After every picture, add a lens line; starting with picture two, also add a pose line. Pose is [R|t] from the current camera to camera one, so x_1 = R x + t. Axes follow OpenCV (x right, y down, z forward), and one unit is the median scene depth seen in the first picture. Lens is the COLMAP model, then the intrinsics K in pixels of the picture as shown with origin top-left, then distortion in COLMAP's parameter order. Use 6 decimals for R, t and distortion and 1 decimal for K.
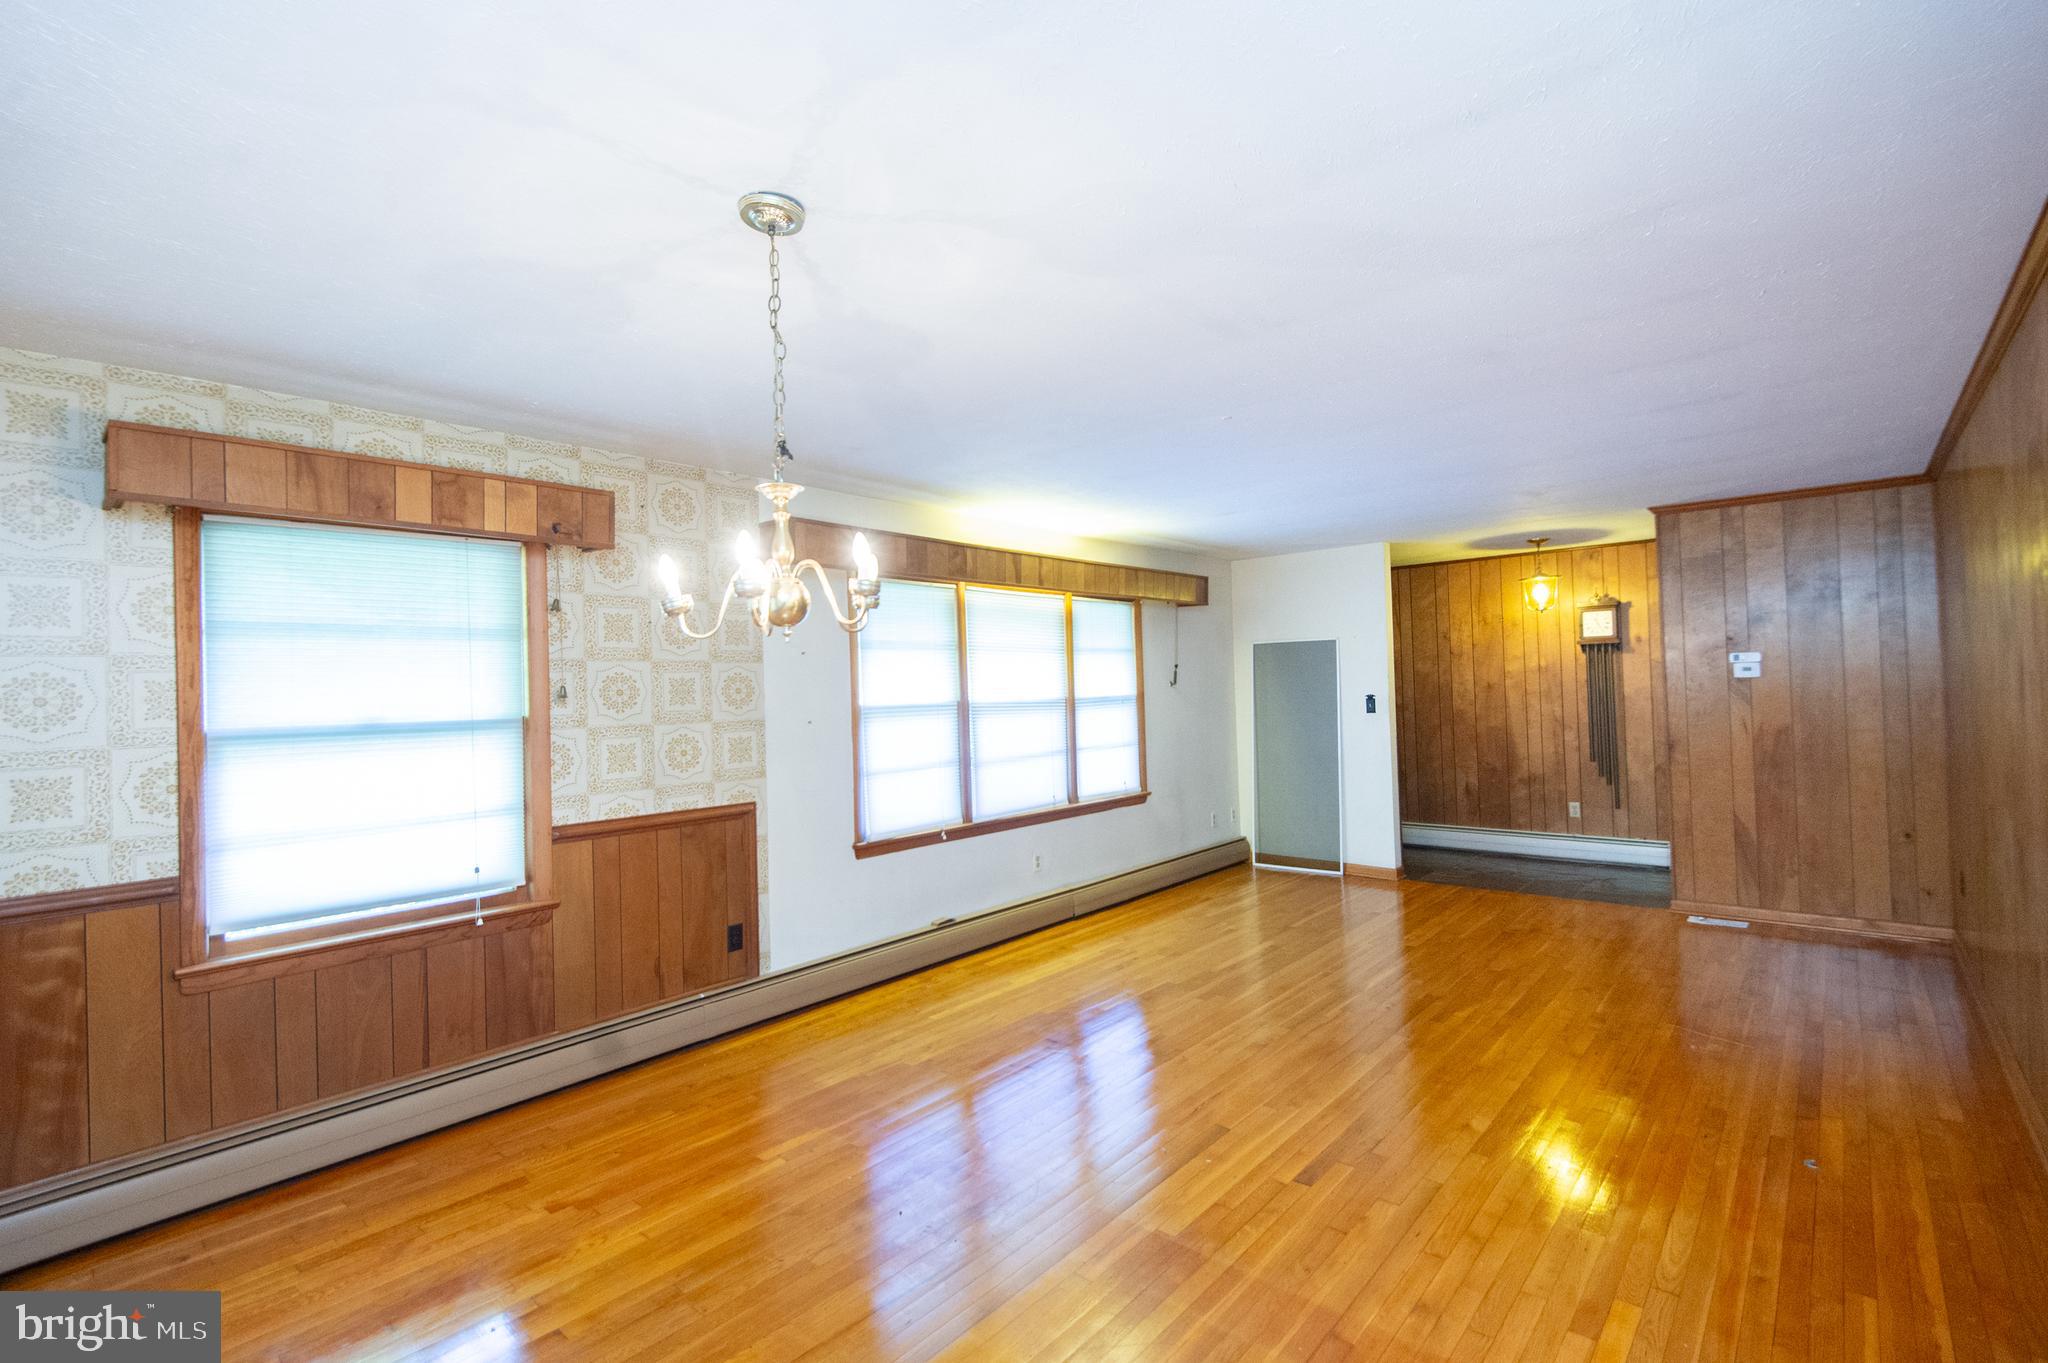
lens RADIAL K [[916.1, 0, 1030.0], [0, 916.1, 676.1], [0, 0, 1]] dist [-0.003398, -0.001589]
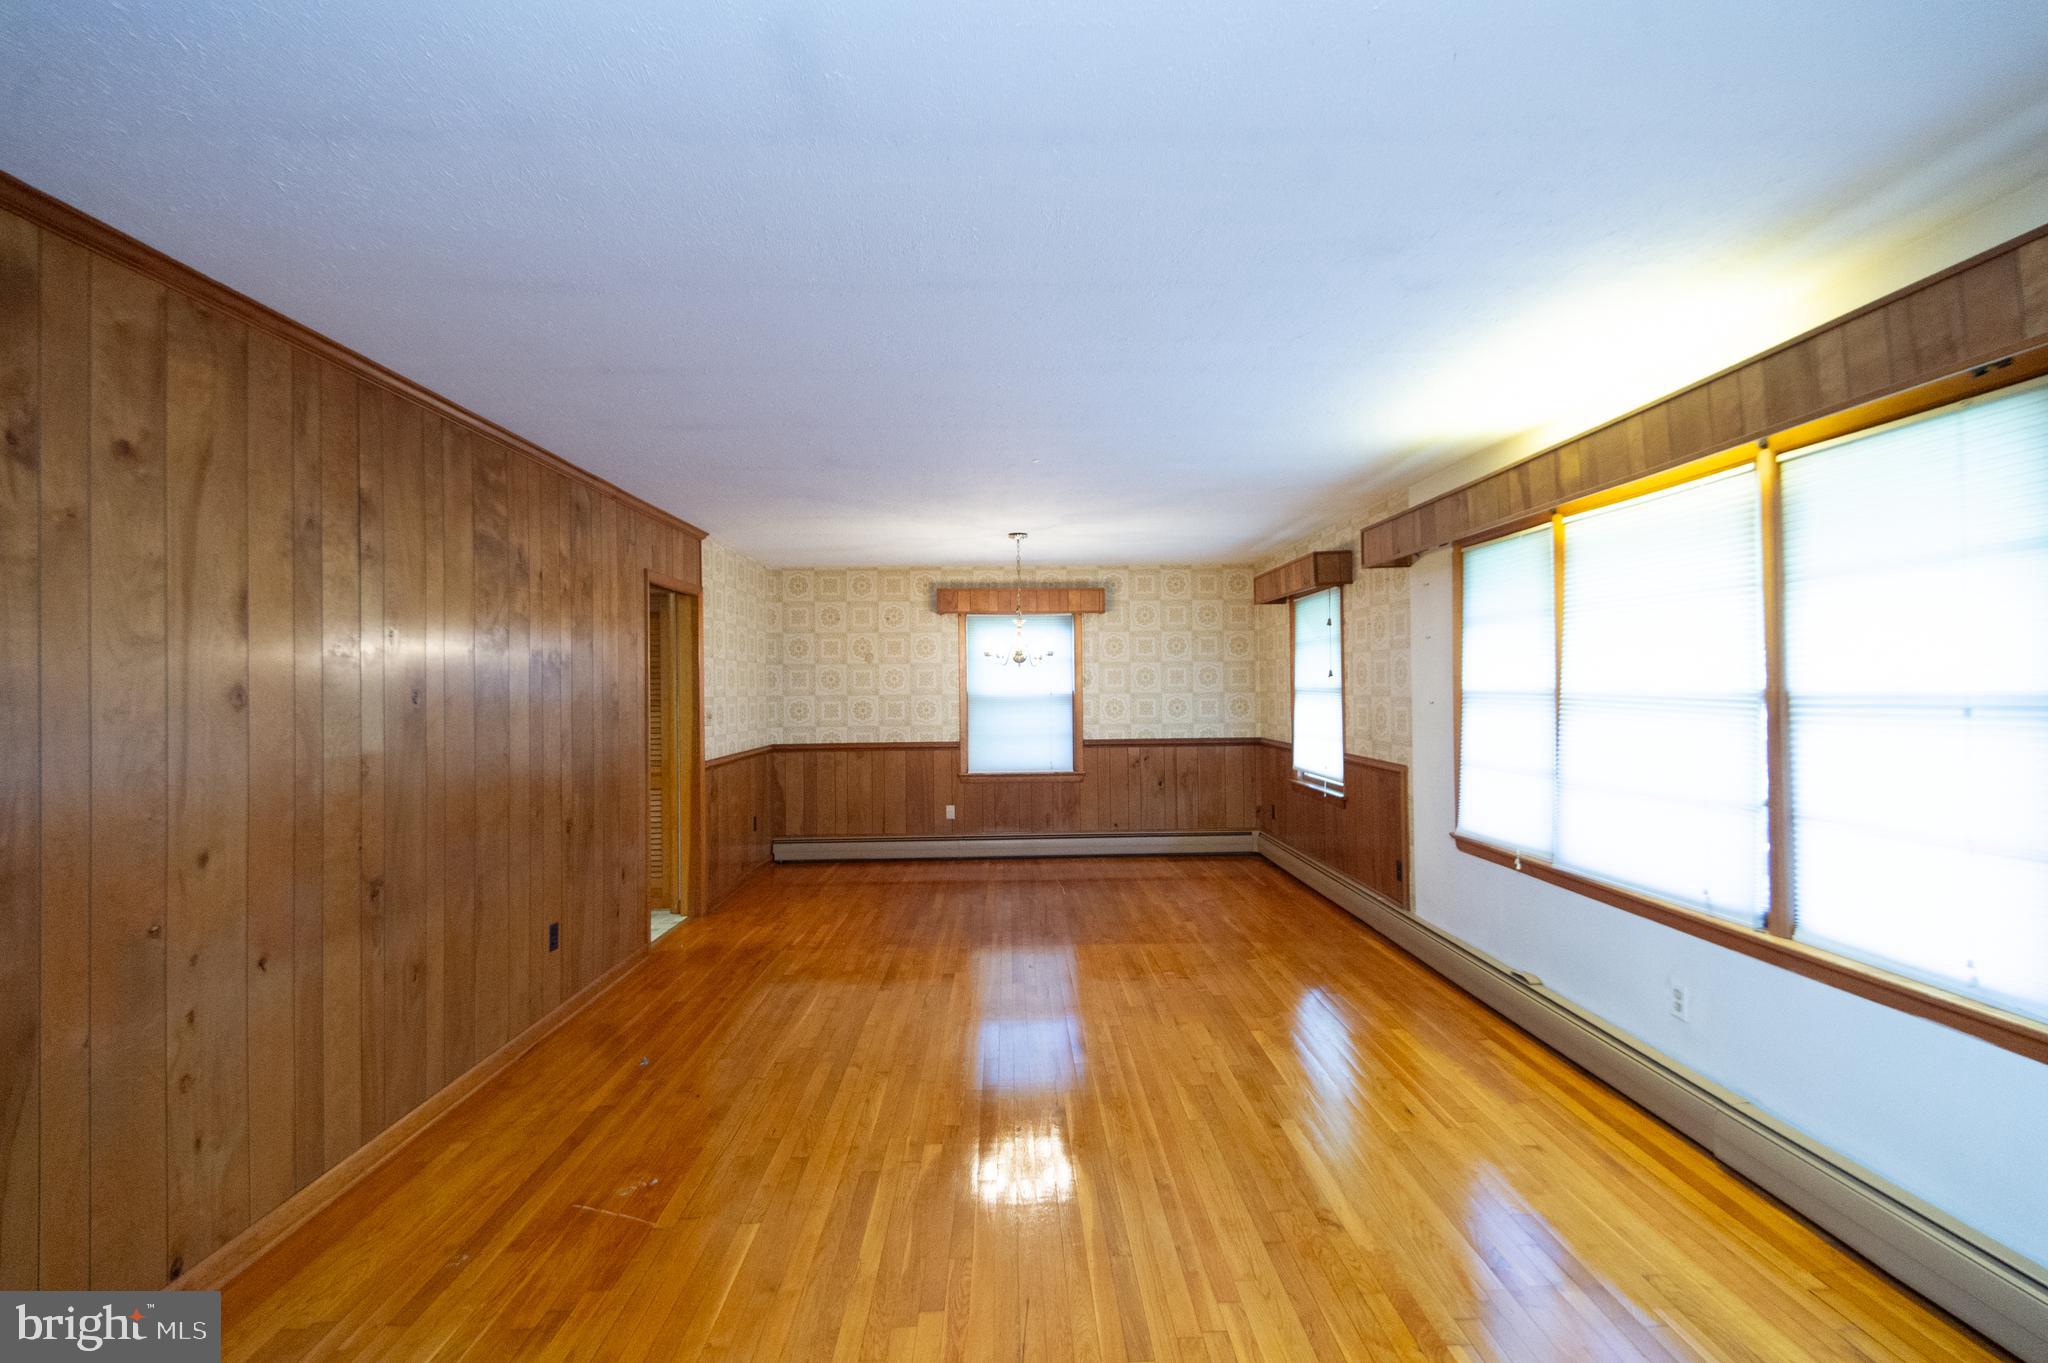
lens RADIAL K [[916.1, 0, 1025.2], [0, 916.1, 669.8], [0, 0, 1]] dist [-0.003398, -0.001589]
pose [[-0.741299, 0.029742, -0.670515, 0.617317], [0.046886, 0.998872, -0.007528, -0.001258], [0.669535, -0.037018, -0.741858, 1.112346]]
